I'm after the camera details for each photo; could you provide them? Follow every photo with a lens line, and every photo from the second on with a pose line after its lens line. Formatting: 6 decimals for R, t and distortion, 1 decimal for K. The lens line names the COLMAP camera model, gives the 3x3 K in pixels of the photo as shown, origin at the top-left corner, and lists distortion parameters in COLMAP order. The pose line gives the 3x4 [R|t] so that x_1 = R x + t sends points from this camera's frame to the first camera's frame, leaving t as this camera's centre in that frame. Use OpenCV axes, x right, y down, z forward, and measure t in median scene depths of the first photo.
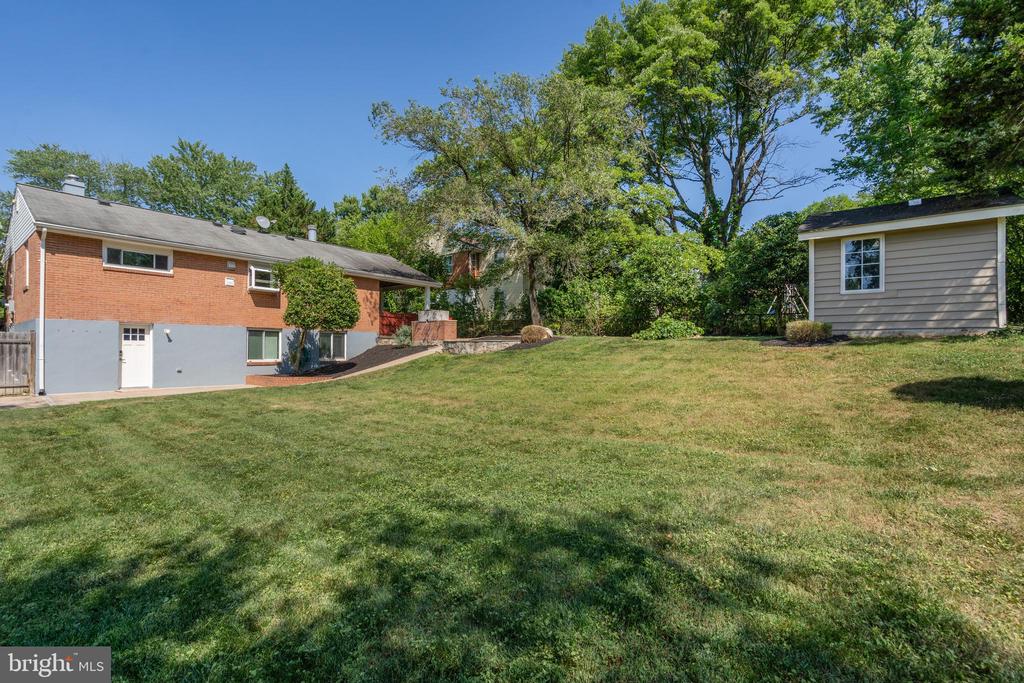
lens RADIAL K [[485.7, 0, 512.0], [0, 485.7, 341.5], [0, 0, 1]] dist [-0.000089, 0.000755]
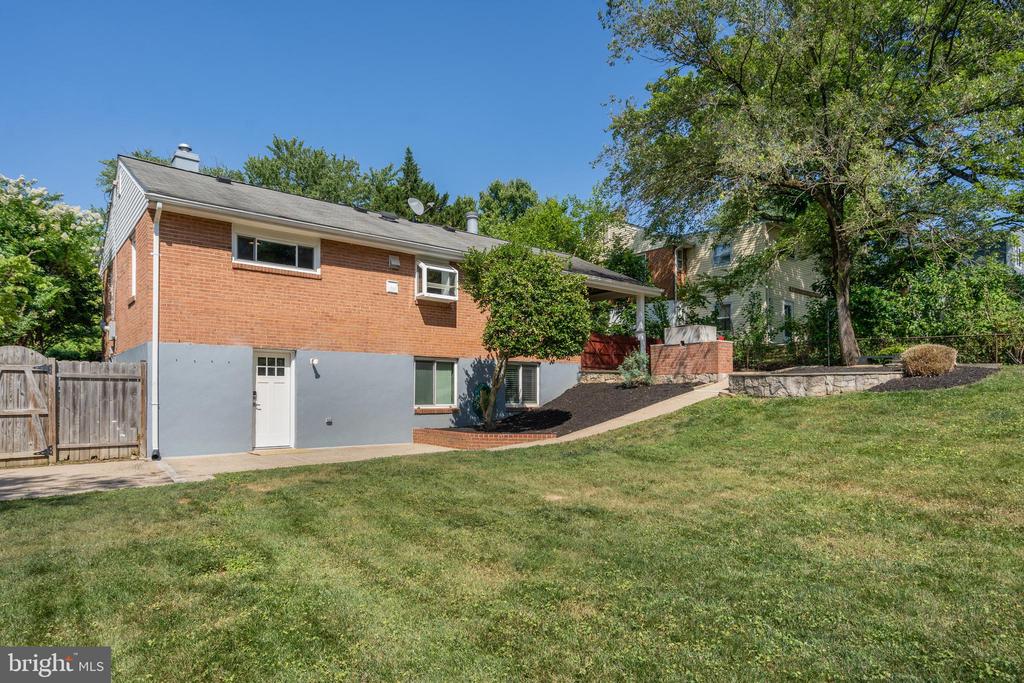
lens RADIAL K [[605.5, 0, 512.6], [0, 605.5, 378.3], [0, 0, 1]] dist [0.008157, 0.000461]
pose [[0.979076, -0.004501, -0.203446, -0.255677], [0.003481, 0.999980, -0.005373, 0.005963], [0.203466, 0.004552, 0.979071, 0.230029]]
